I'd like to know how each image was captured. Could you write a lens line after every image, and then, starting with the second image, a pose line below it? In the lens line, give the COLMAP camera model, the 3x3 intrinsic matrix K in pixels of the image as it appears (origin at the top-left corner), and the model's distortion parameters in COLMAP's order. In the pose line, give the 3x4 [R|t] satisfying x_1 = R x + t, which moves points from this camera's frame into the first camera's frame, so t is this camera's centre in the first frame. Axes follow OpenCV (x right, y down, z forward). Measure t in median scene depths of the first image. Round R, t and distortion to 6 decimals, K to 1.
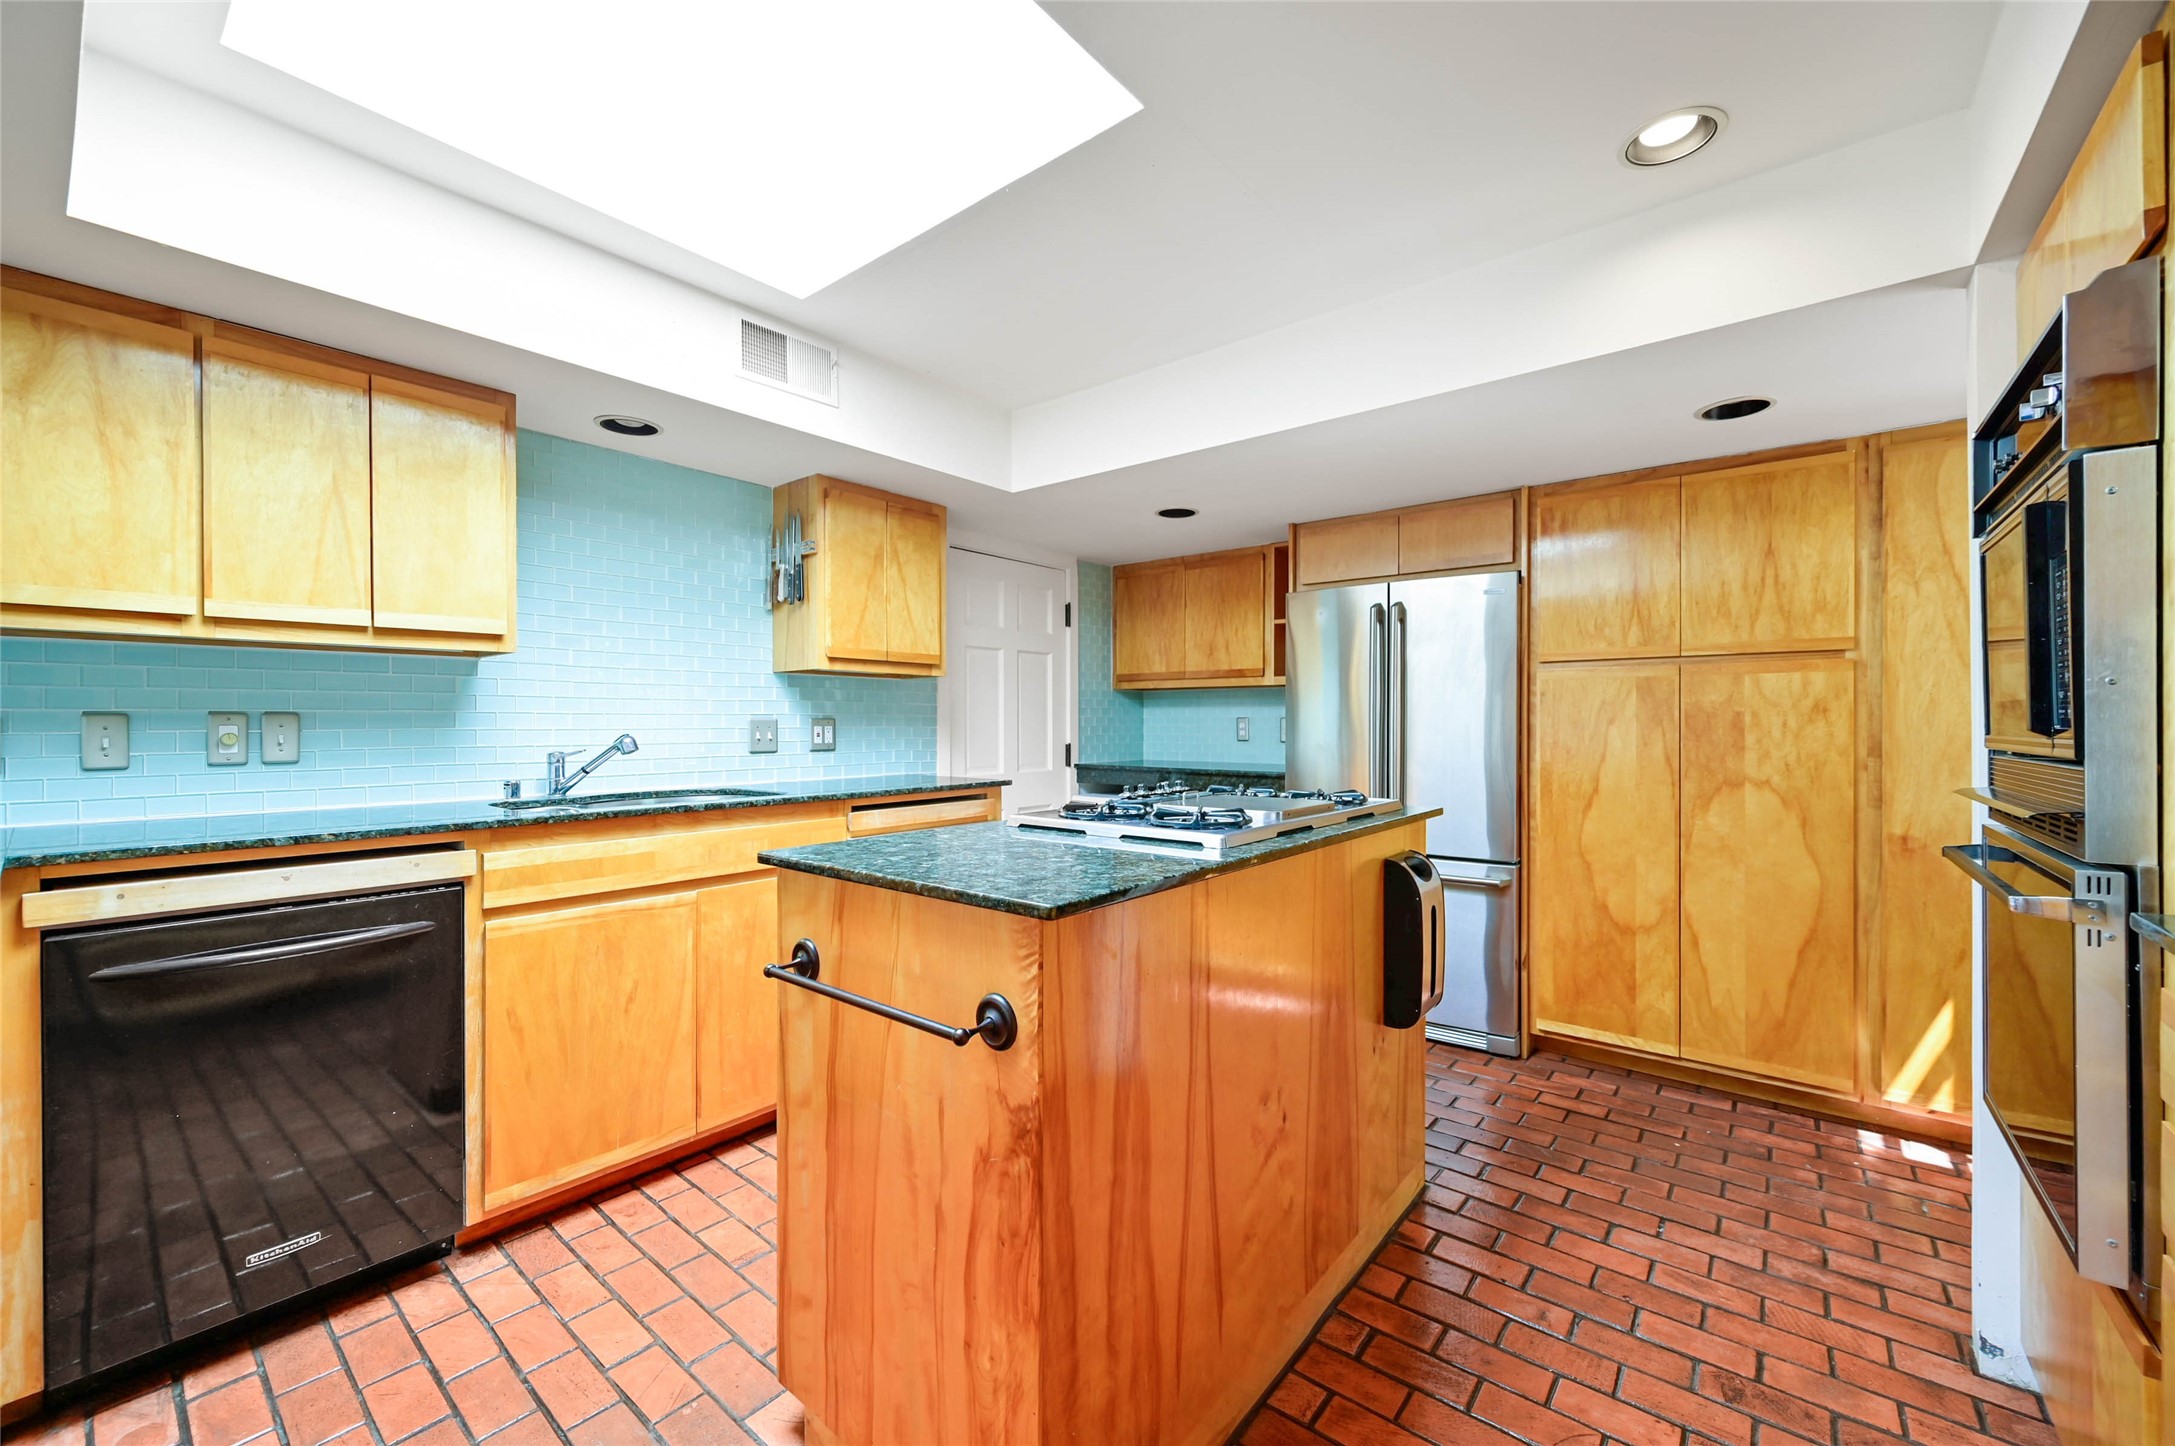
lens RADIAL K [[866.6, 0, 1093.0], [0, 866.6, 717.3], [0, 0, 1]] dist [-0.001180, -0.000208]
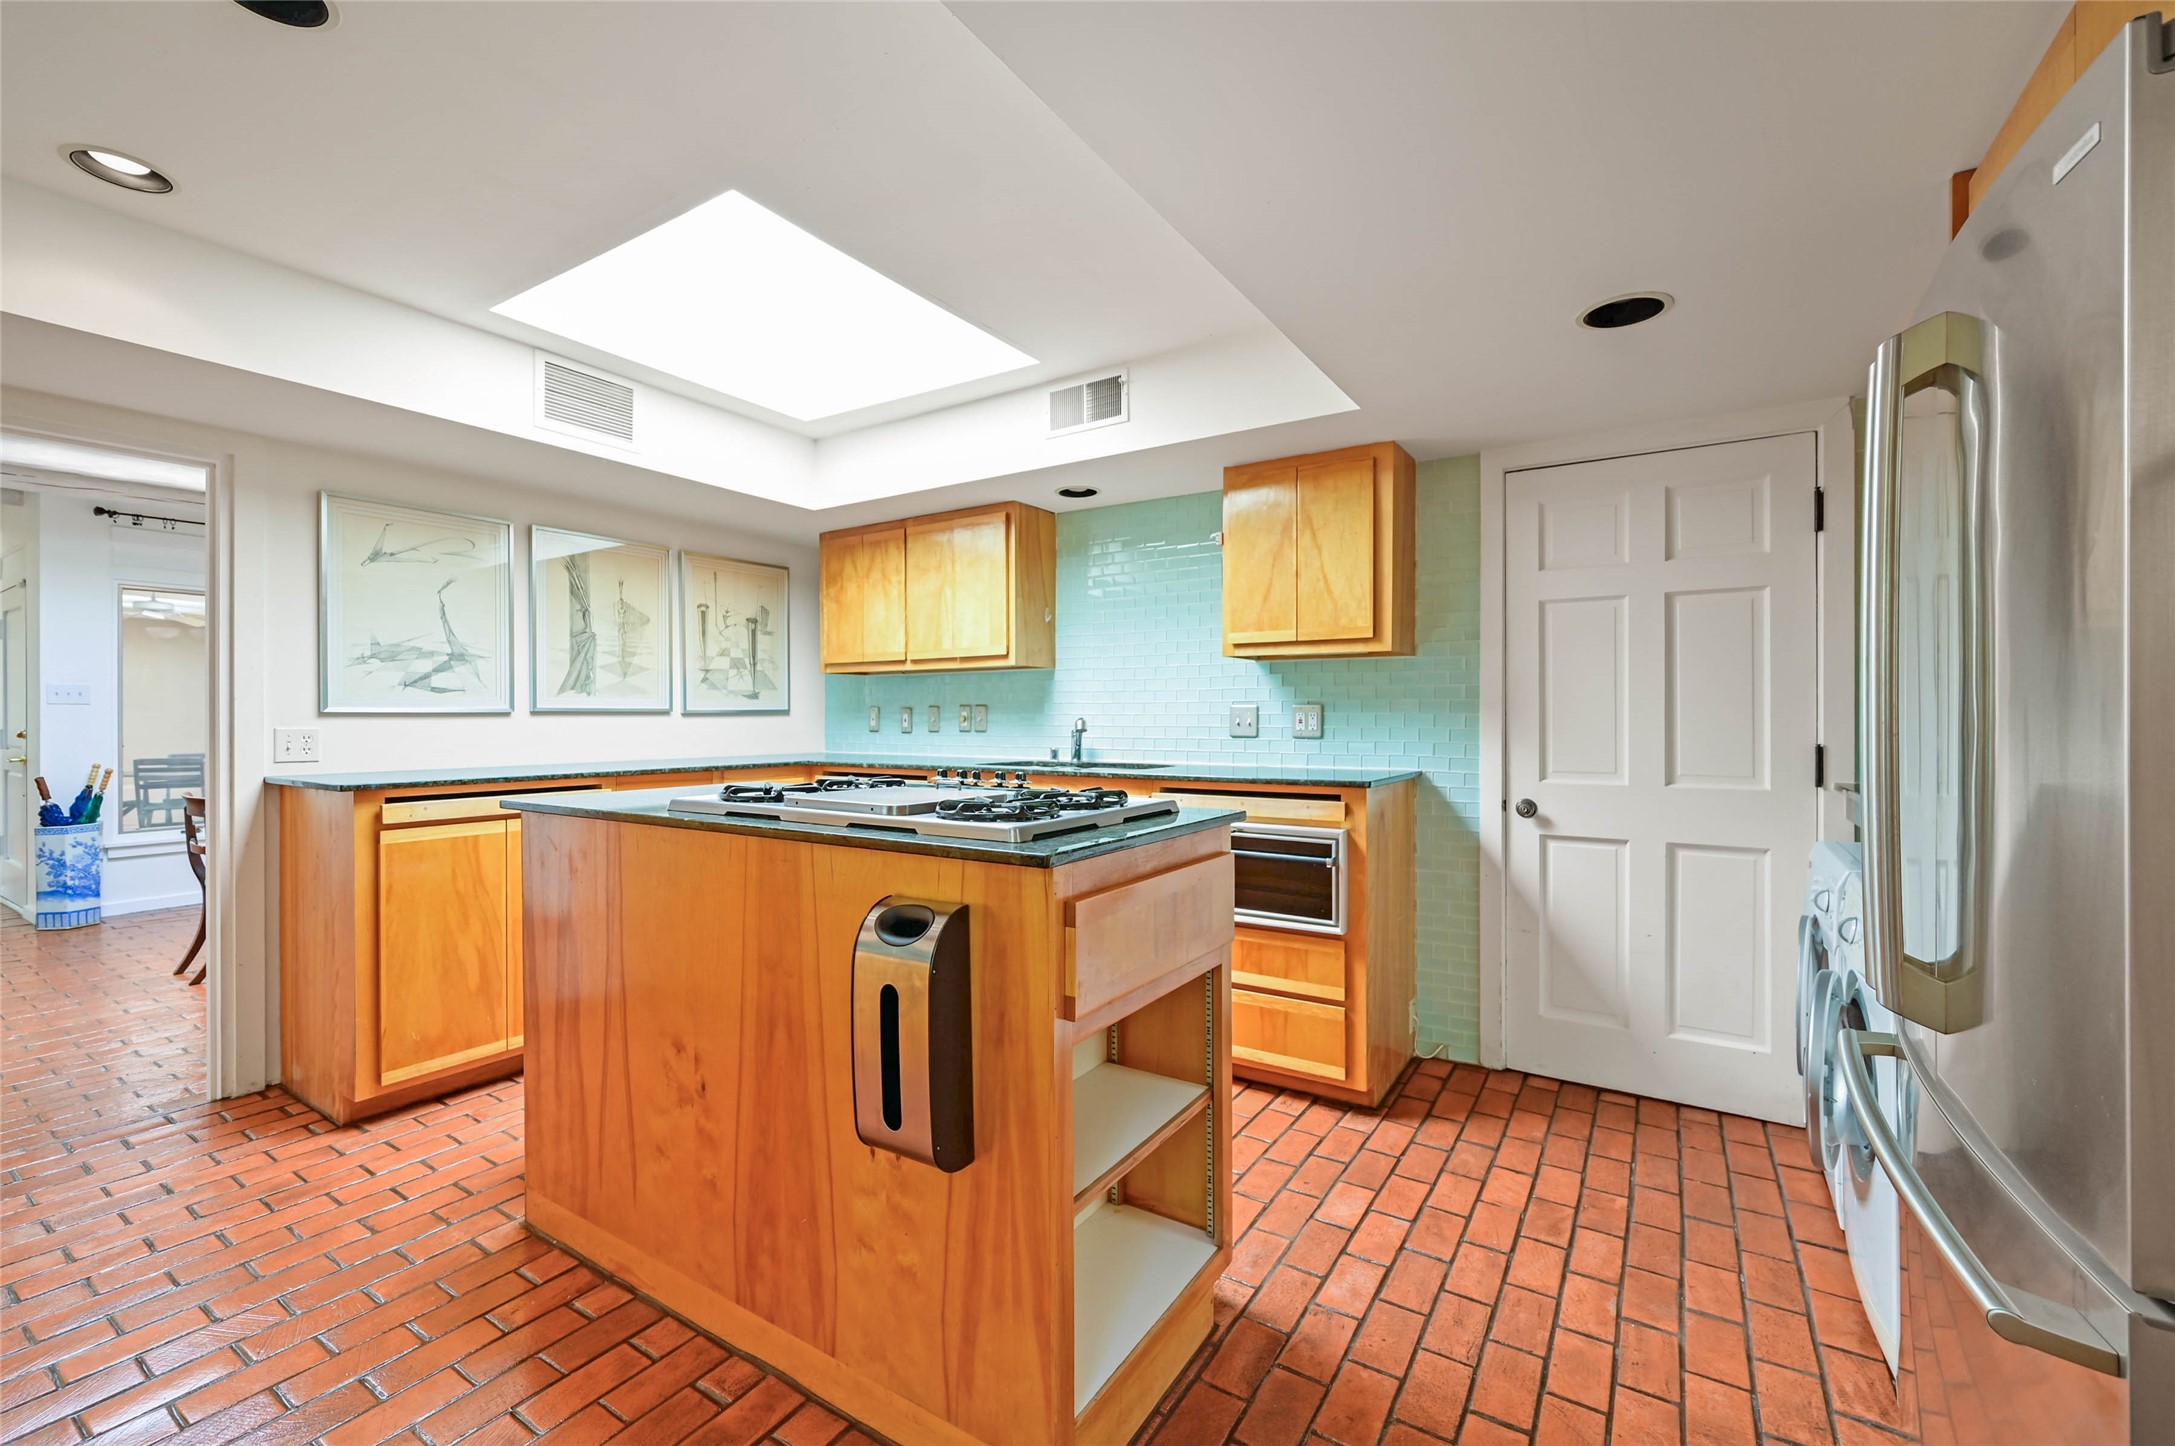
lens RADIAL K [[890.8, 0, 1110.3], [0, 890.8, 715.0], [0, 0, 1]] dist [0.001780, -0.004129]
pose [[0.120592, -0.002507, -0.992699, 0.878782], [0.005715, 0.999982, -0.001831, 0.018228], [0.992686, -0.005453, 0.120604, 0.897392]]
